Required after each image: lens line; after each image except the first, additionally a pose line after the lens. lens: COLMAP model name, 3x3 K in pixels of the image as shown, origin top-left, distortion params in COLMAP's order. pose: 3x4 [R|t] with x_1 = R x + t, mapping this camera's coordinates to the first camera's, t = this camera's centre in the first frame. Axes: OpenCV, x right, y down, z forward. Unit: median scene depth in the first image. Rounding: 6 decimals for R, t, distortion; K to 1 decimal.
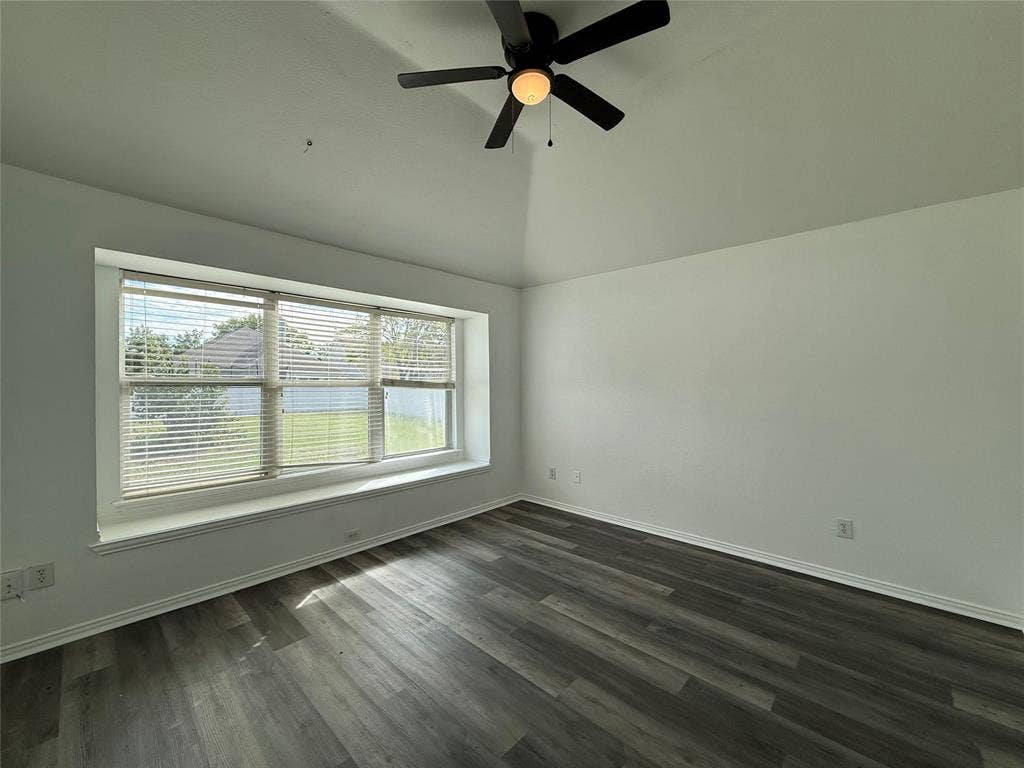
lens RADIAL K [[405.8, 0, 511.9], [0, 405.8, 387.5], [0, 0, 1]] dist [0.003116, 0.000730]
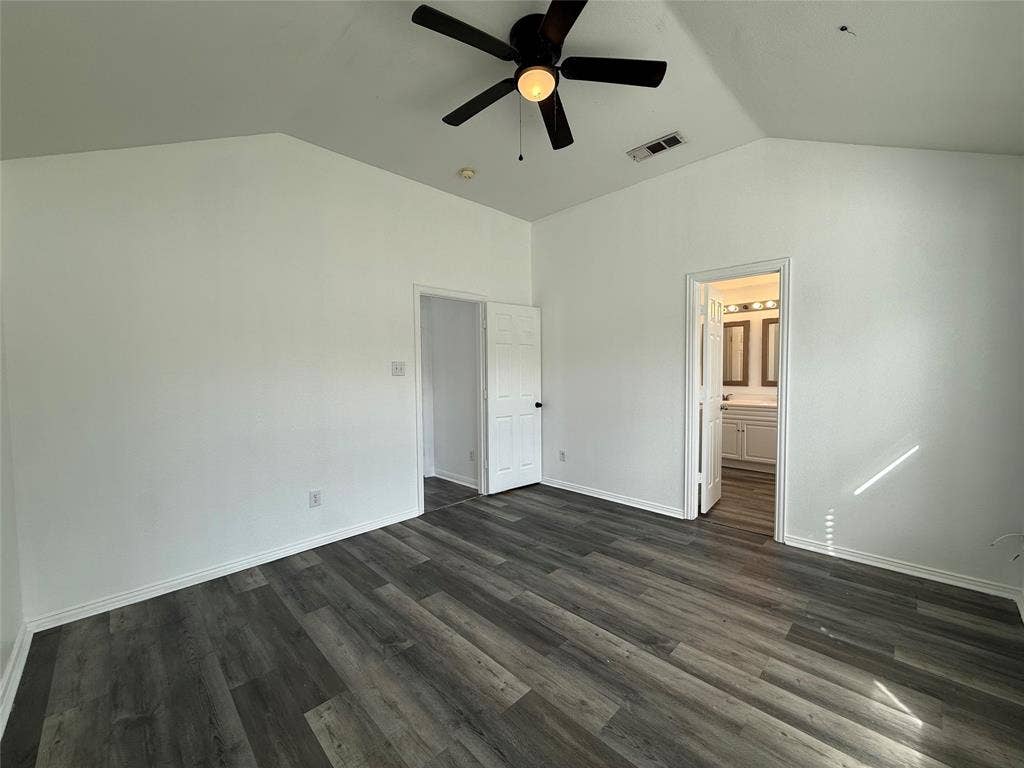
lens RADIAL K [[405.8, 0, 510.1], [0, 405.8, 387.4], [0, 0, 1]] dist [0.003116, 0.000730]
pose [[-0.998951, 0.014577, 0.043403, 0.076504], [0.016807, 0.998534, 0.051452, -0.015038], [-0.042590, 0.052127, -0.997732, 1.915344]]
